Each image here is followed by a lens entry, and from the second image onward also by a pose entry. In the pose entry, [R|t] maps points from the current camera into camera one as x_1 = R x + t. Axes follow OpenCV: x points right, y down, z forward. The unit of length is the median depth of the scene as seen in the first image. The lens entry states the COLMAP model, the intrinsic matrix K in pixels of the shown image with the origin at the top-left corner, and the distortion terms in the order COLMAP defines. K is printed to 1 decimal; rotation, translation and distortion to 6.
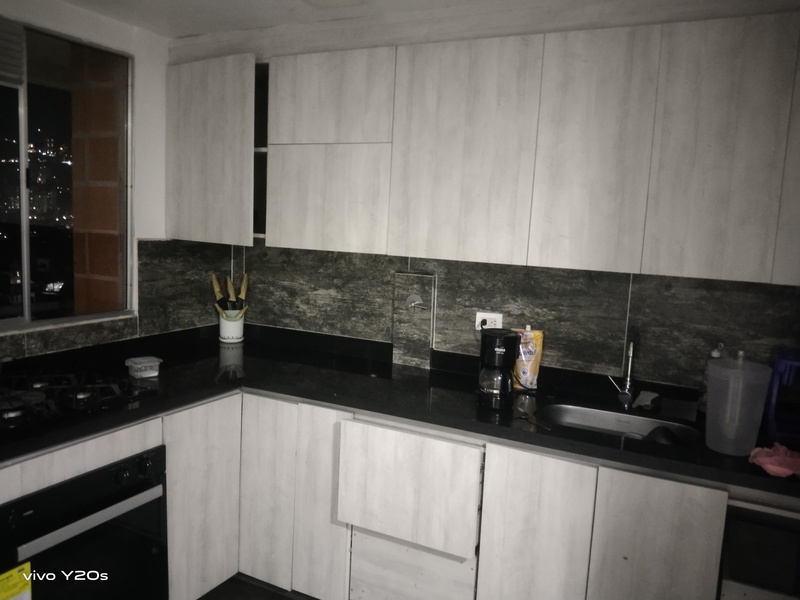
lens RADIAL K [[624.6, 0, 403.9], [0, 624.6, 300.7], [0, 0, 1]] dist [-0.006909, -0.012444]
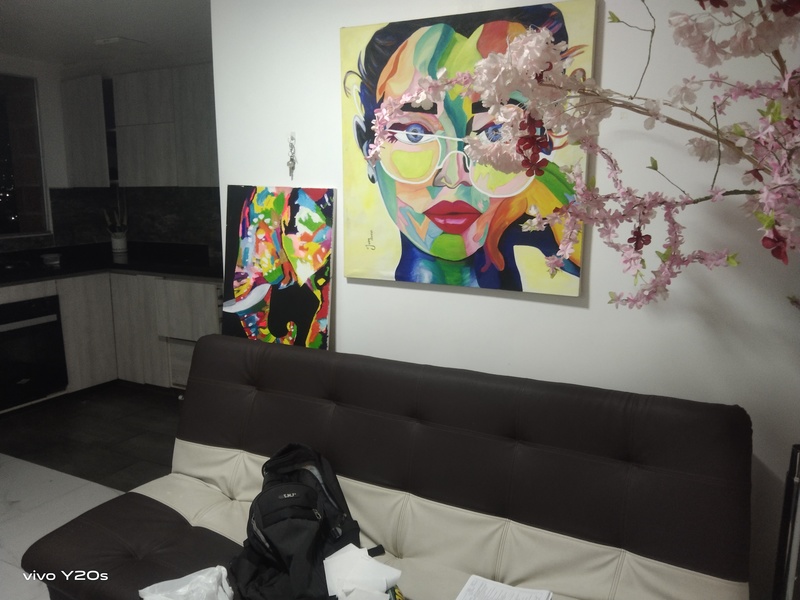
lens RADIAL K [[624.6, 0, 396.1], [0, 624.6, 300.0], [0, 0, 1]] dist [-0.006909, -0.012444]
pose [[0.998276, -0.045094, -0.037573, 0.552994], [0.046946, 0.997647, 0.049961, 0.162219], [0.035232, -0.051639, 0.998044, -0.652338]]
